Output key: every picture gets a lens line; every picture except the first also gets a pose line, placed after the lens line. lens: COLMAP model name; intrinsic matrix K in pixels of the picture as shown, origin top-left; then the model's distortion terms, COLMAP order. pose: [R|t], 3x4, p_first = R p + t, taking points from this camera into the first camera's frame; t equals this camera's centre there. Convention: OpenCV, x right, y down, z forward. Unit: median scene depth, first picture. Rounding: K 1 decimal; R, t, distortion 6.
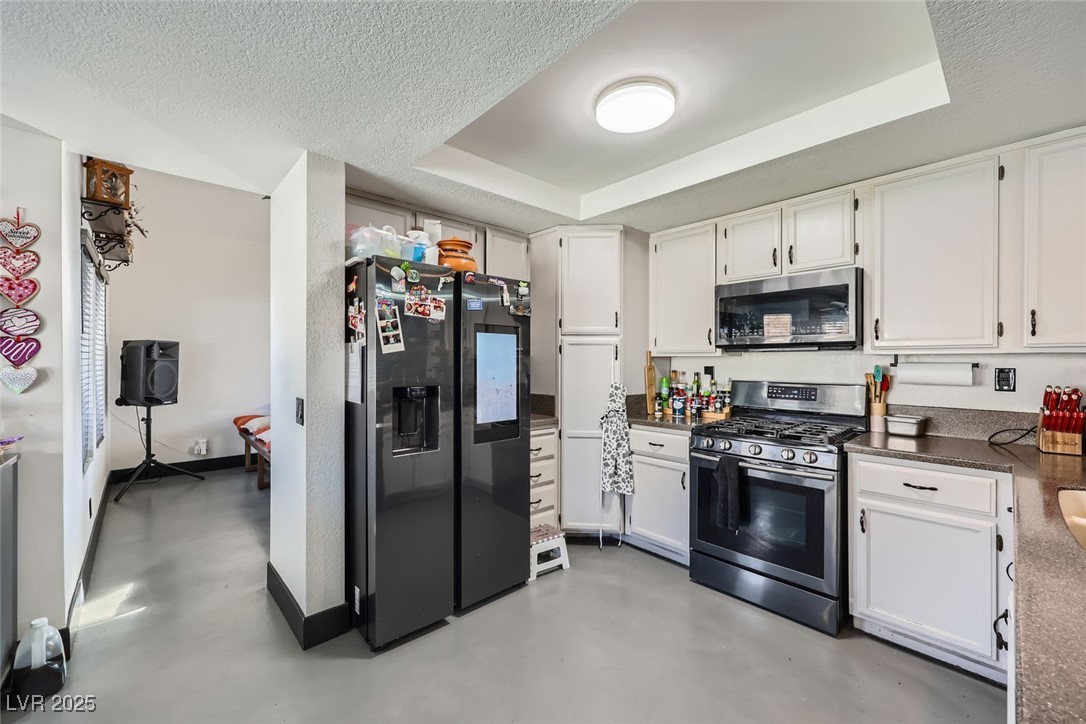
lens RADIAL K [[442.3, 0, 541.2], [0, 442.3, 361.2], [0, 0, 1]] dist [0.001243, -0.000322]
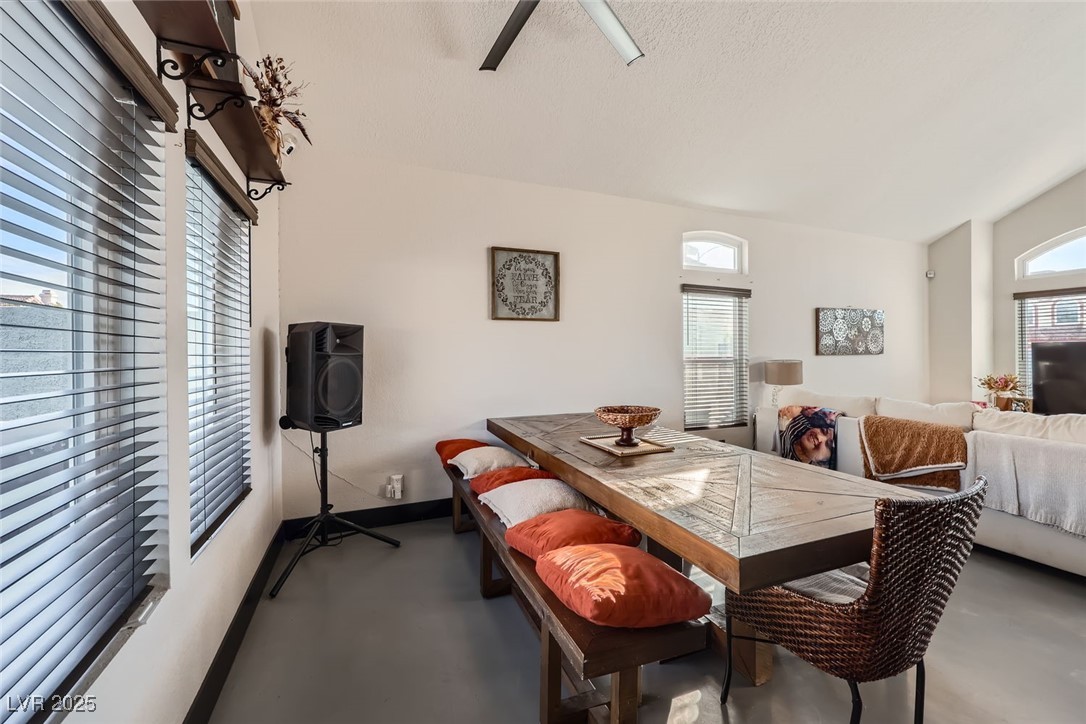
lens RADIAL K [[442.3, 0, 541.2], [0, 442.3, 354.2], [0, 0, 1]] dist [0.001243, -0.000322]
pose [[0.938425, -0.003362, -0.345468, -0.388220], [0.005577, 0.999970, 0.005419, -0.005478], [0.345439, -0.007012, 0.938415, 0.528845]]
